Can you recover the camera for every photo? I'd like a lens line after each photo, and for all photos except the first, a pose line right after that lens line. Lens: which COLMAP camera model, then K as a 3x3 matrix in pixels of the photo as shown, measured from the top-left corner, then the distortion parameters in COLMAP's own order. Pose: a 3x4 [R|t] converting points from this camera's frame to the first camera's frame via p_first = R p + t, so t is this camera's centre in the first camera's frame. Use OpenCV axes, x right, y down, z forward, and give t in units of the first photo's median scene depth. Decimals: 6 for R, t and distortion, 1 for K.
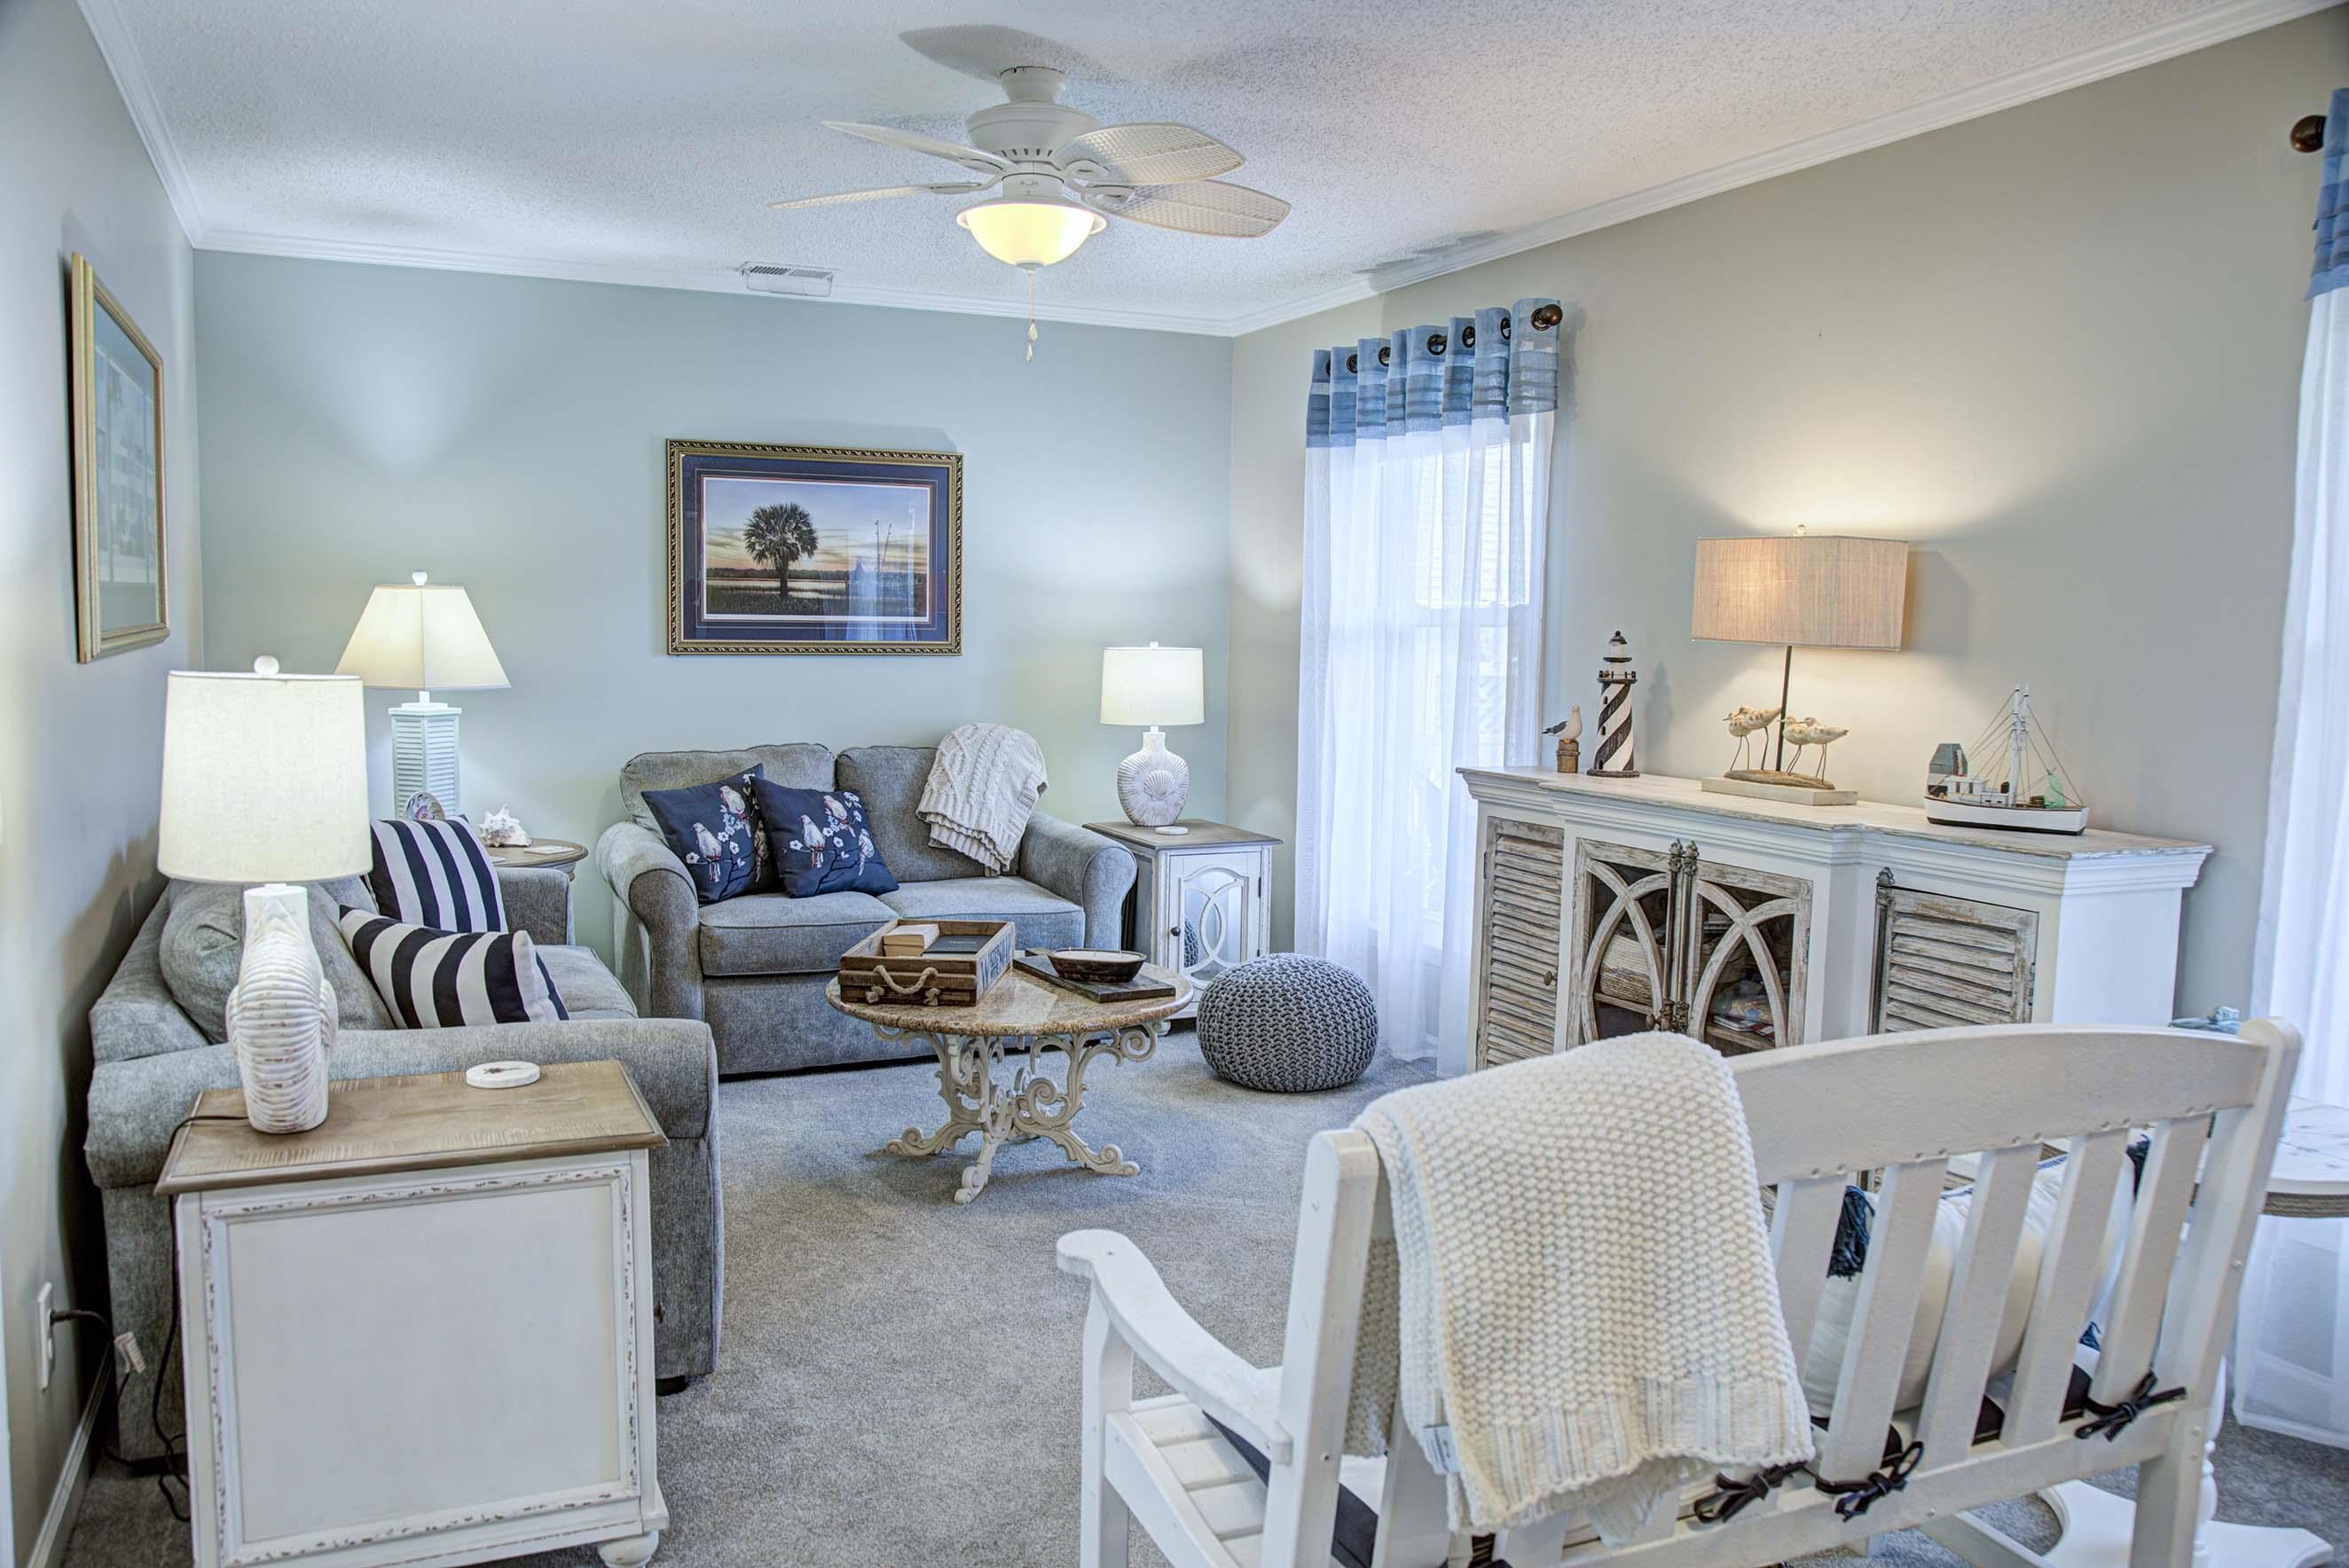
lens RADIAL K [[1759.8, 0, 1170.5], [0, 1759.8, 801.5], [0, 0, 1]] dist [-0.098540, 0.079730]
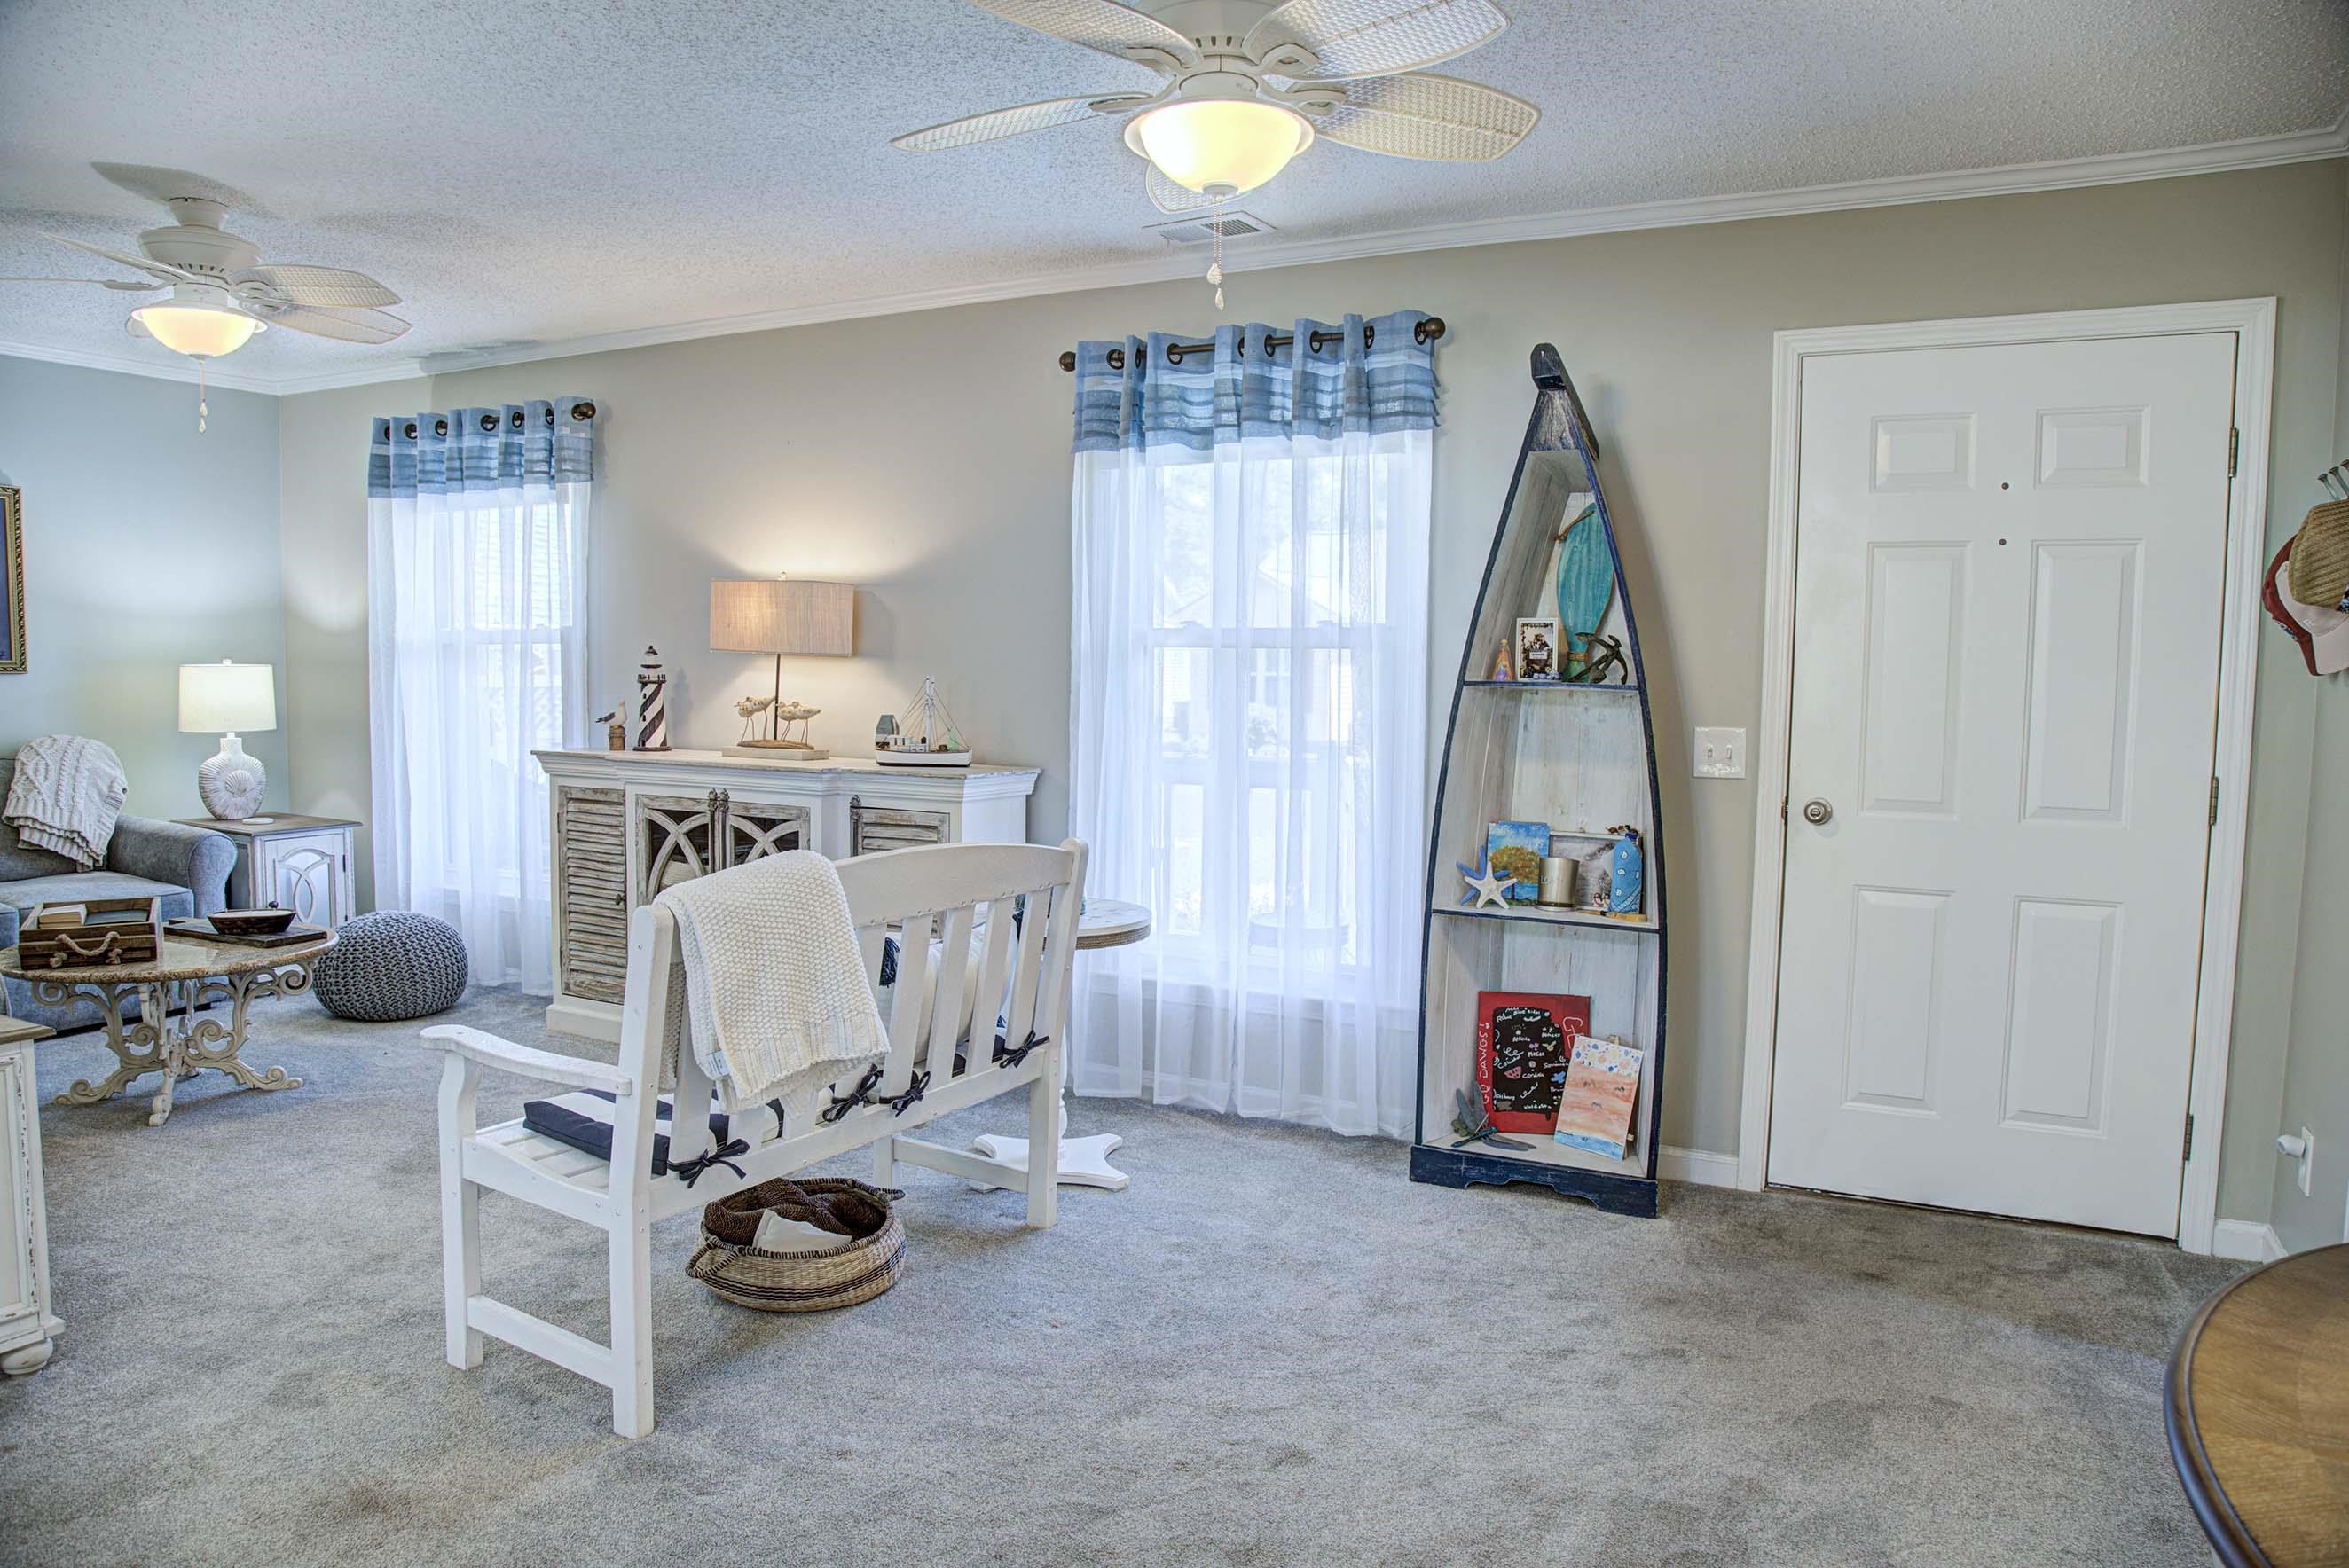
lens RADIAL K [[1584.2, 0, 1177.8], [0, 1584.2, 800.6], [0, 0, 1]] dist [-0.126564, 0.071213]
pose [[0.802168, -0.055630, 0.594501, -0.147165], [0.056149, 0.998266, 0.017649, 0.025832], [-0.594452, 0.019223, 0.803901, -0.230660]]
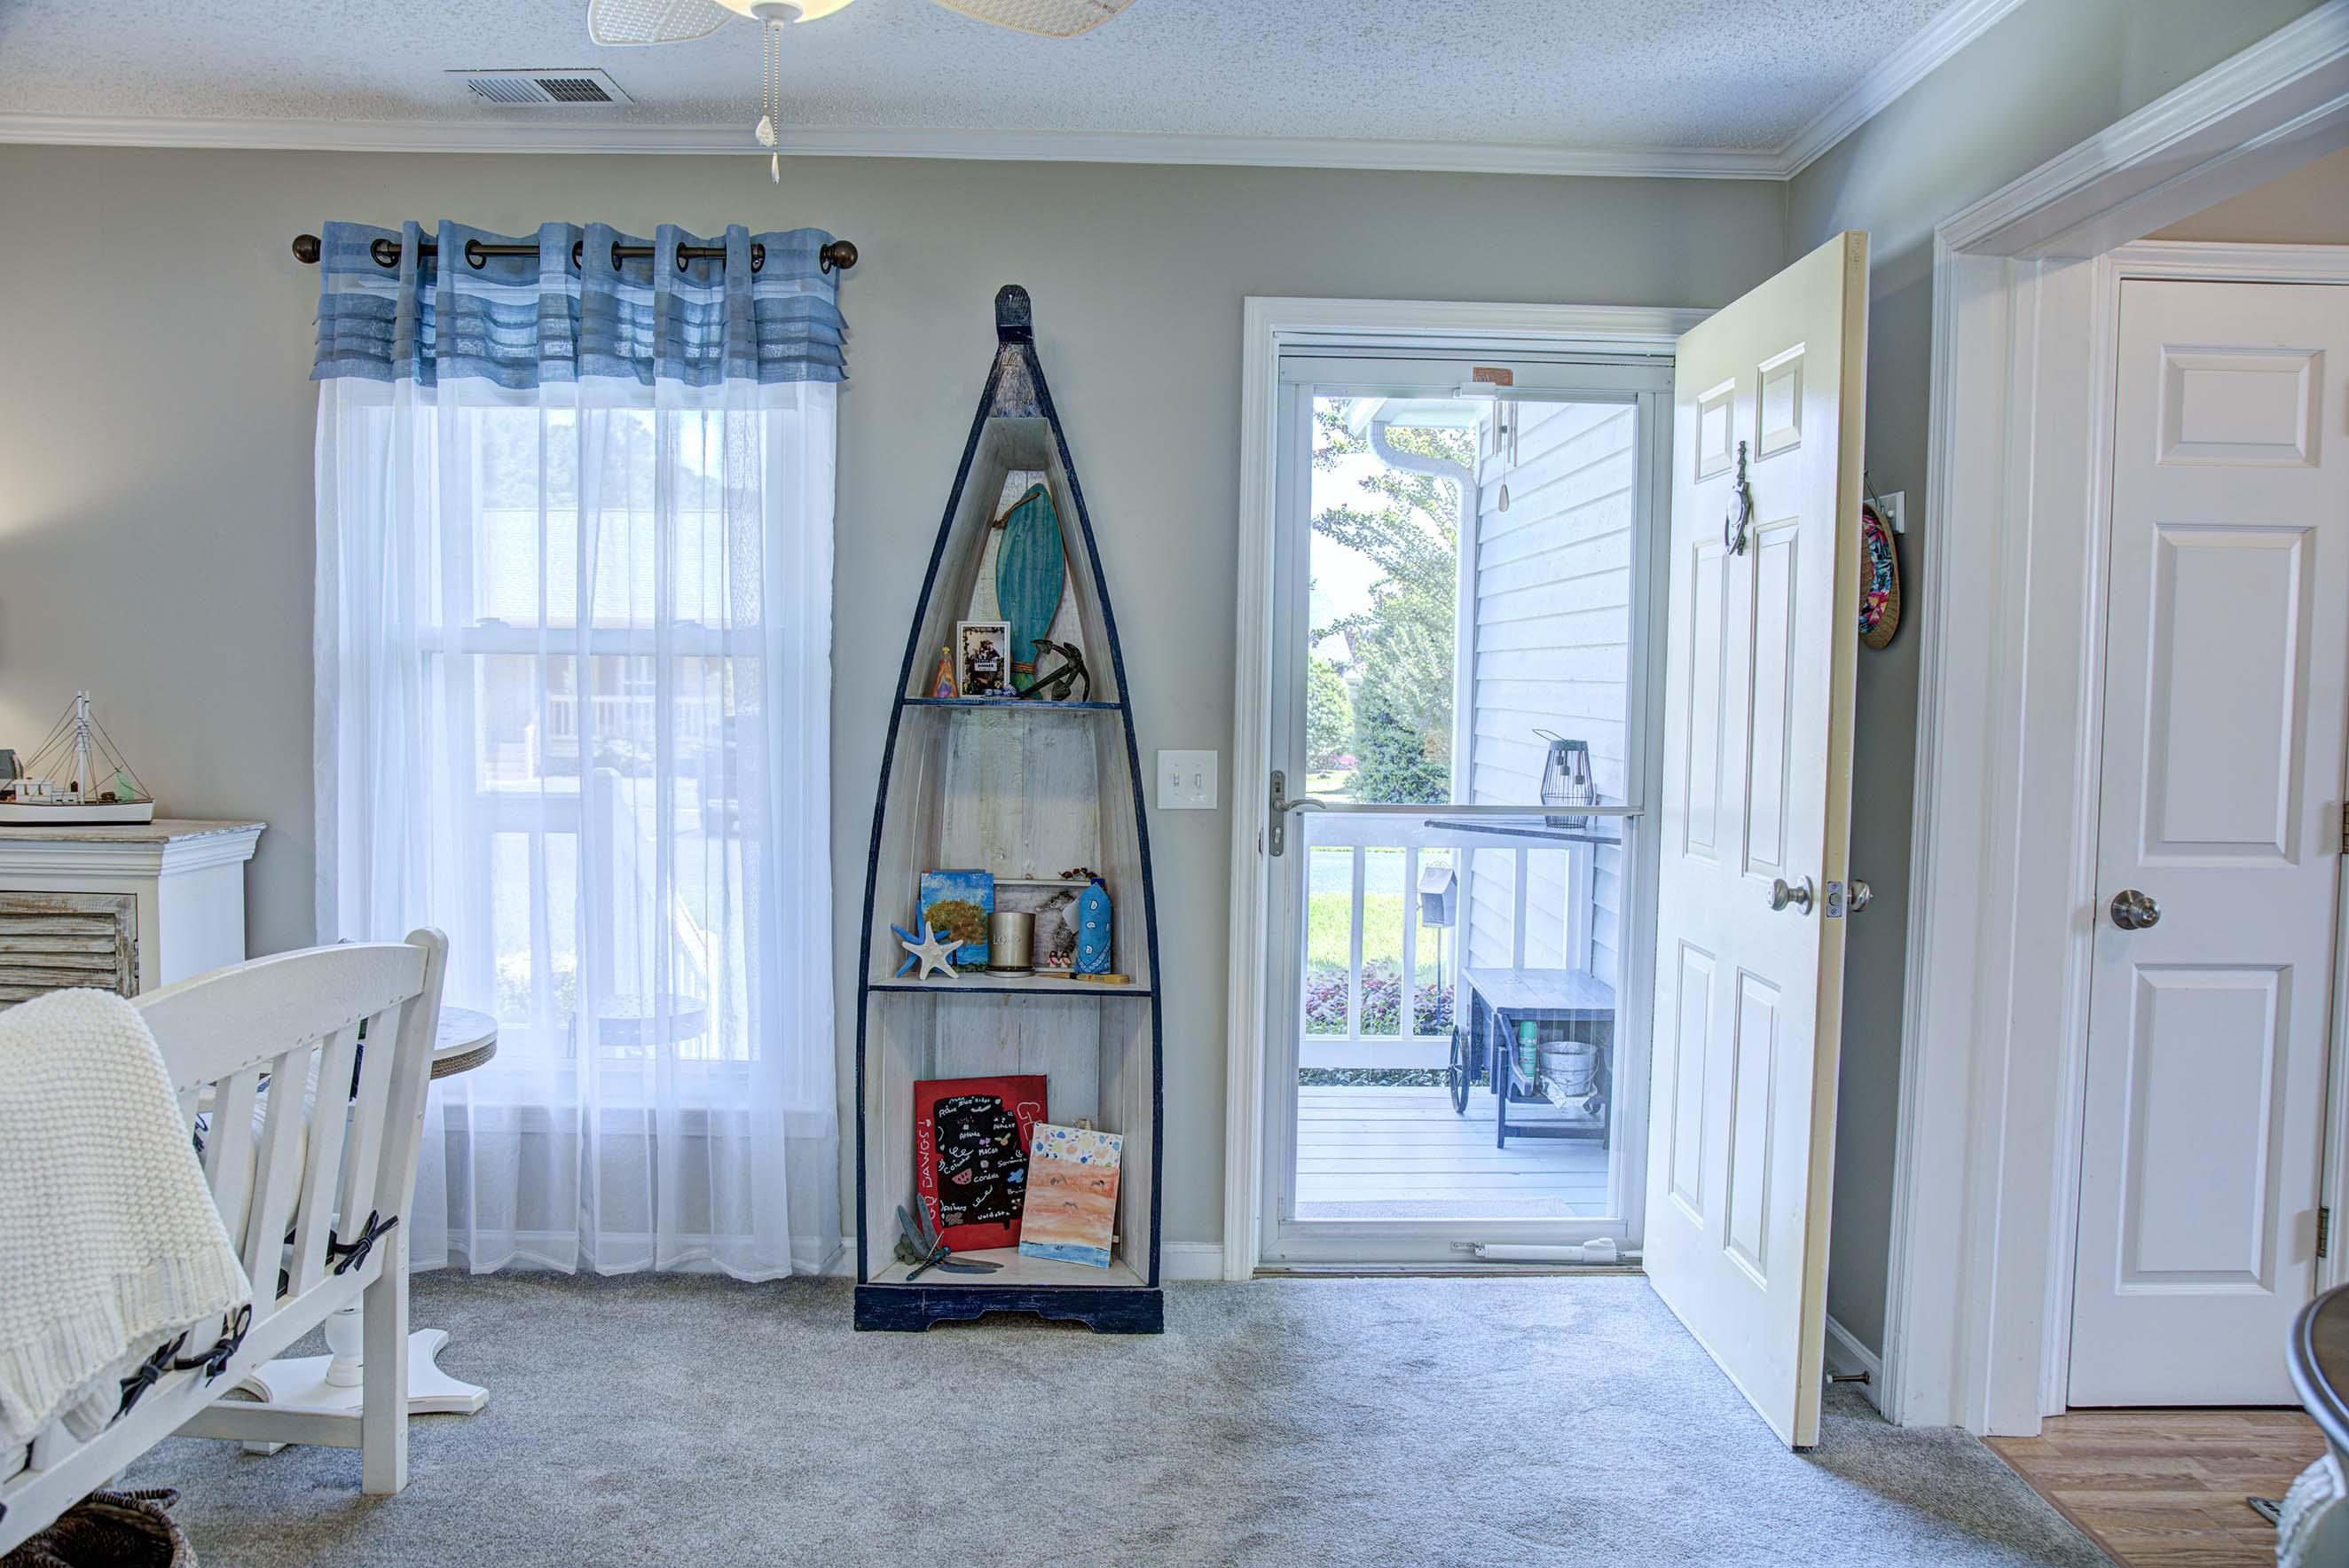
lens RADIAL K [[1770.0, 0, 1174.5], [0, 1770.0, 799.5], [0, 0, 1]] dist [-0.094749, 0.093509]
pose [[0.407705, -0.068278, 0.910557, -0.164771], [0.075279, 0.996319, 0.041003, 0.005410], [-0.910005, 0.051829, 0.411344, -0.053264]]
